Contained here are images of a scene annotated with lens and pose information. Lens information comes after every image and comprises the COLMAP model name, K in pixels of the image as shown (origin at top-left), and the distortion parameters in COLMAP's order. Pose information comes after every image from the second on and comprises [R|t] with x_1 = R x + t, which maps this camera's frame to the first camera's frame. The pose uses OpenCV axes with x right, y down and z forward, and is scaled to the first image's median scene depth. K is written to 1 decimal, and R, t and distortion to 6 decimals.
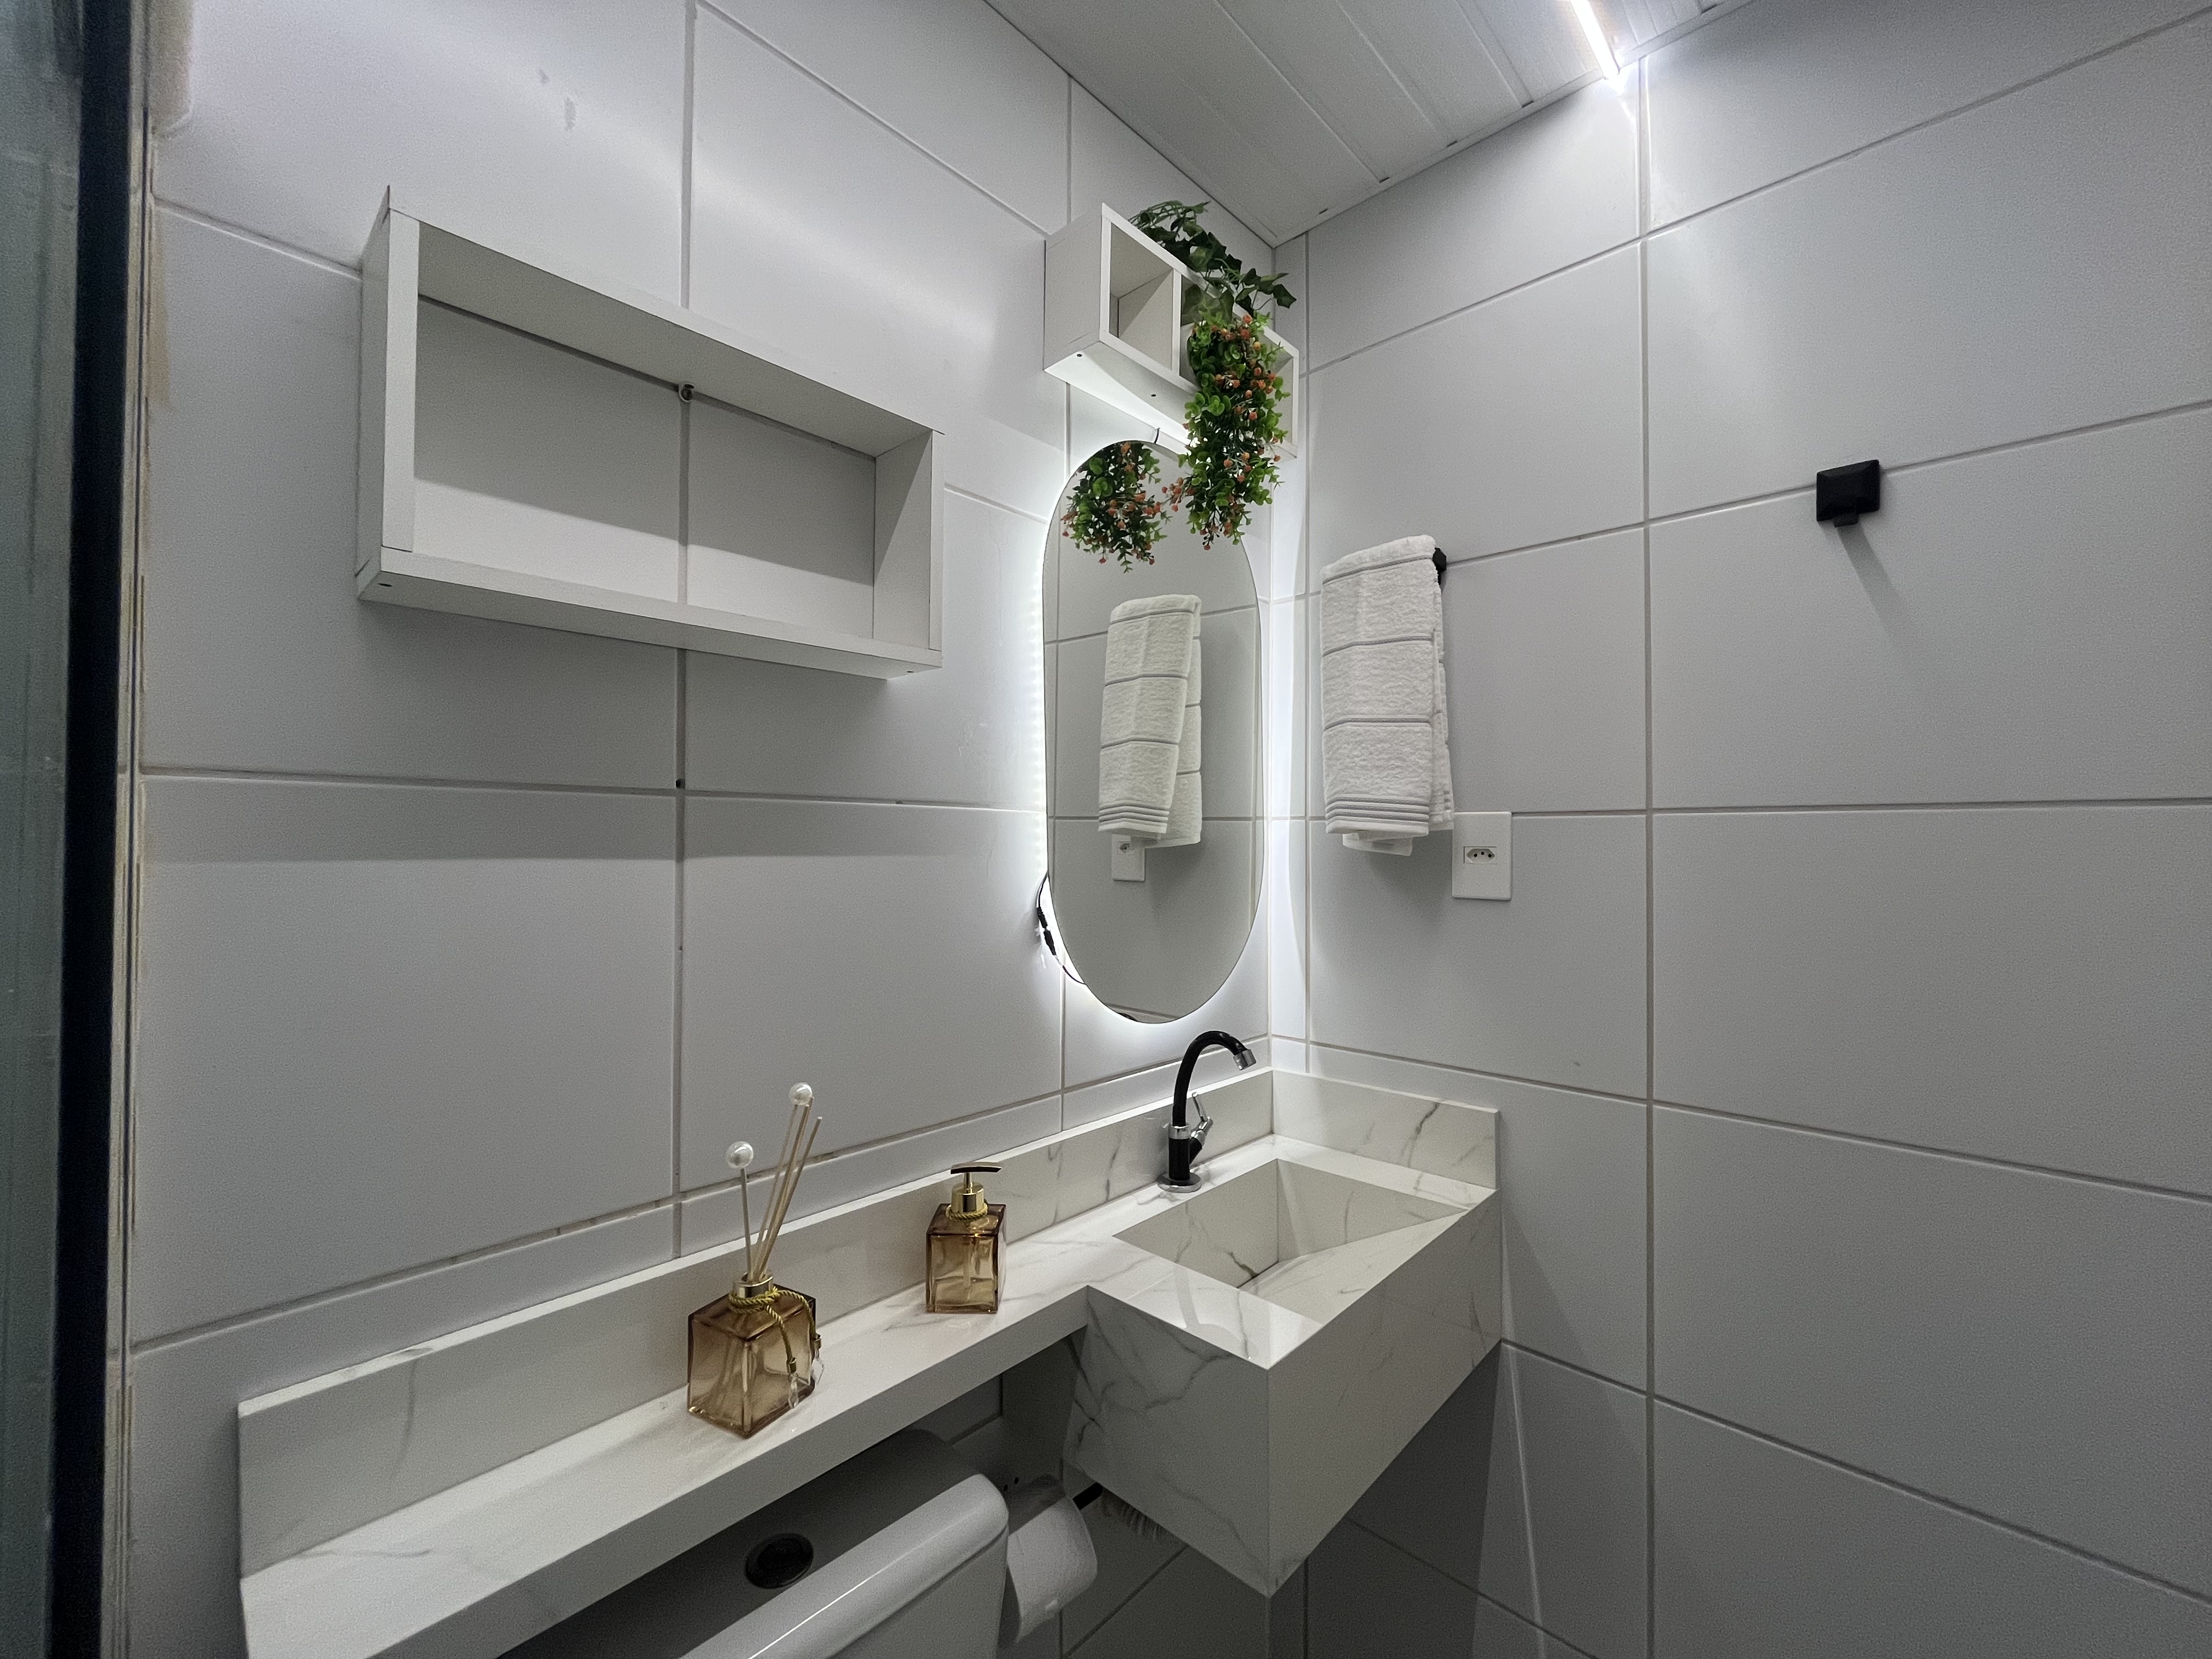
lens RADIAL K [[897.9, 0, 1098.3], [0, 897.9, 833.0], [0, 0, 1]] dist [0.000555, -0.001366]
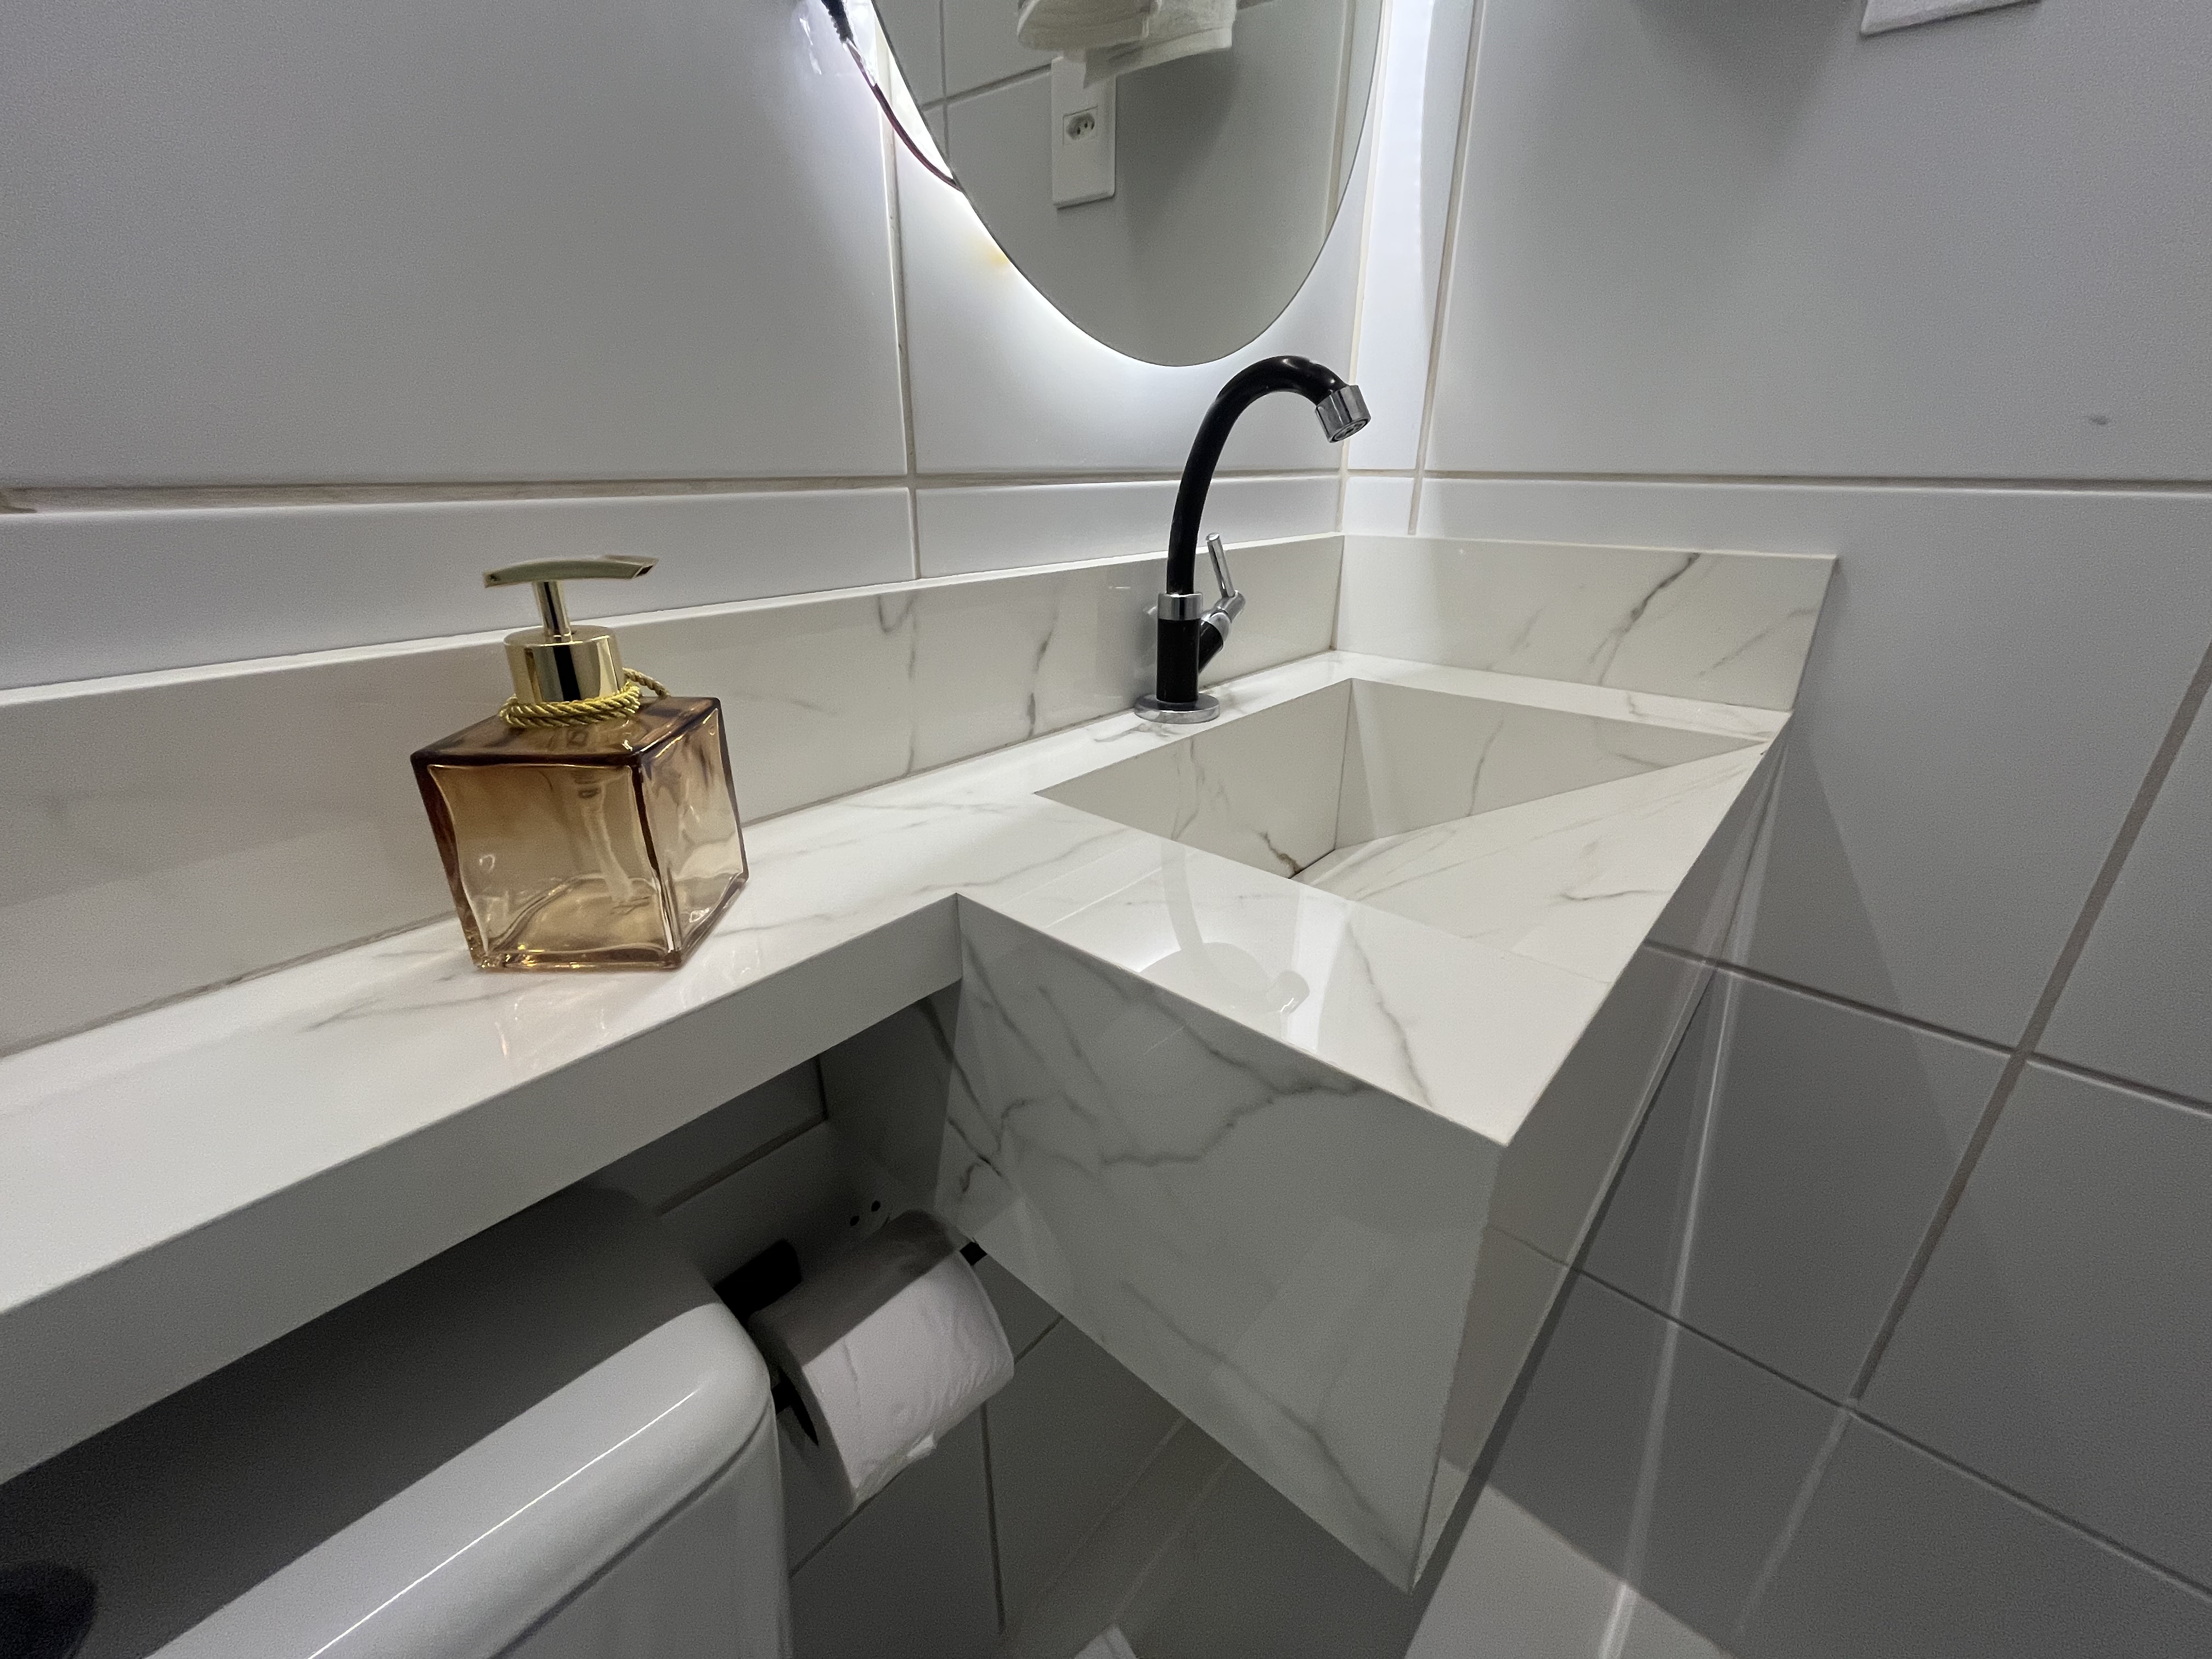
lens RADIAL K [[897.9, 0, 1108.1], [0, 897.9, 829.5], [0, 0, 1]] dist [0.000555, -0.001366]
pose [[0.999251, -0.013192, 0.036370, 0.032648], [-0.002148, 0.919695, 0.392628, 0.260016], [-0.038629, -0.392412, 0.918978, 0.520140]]
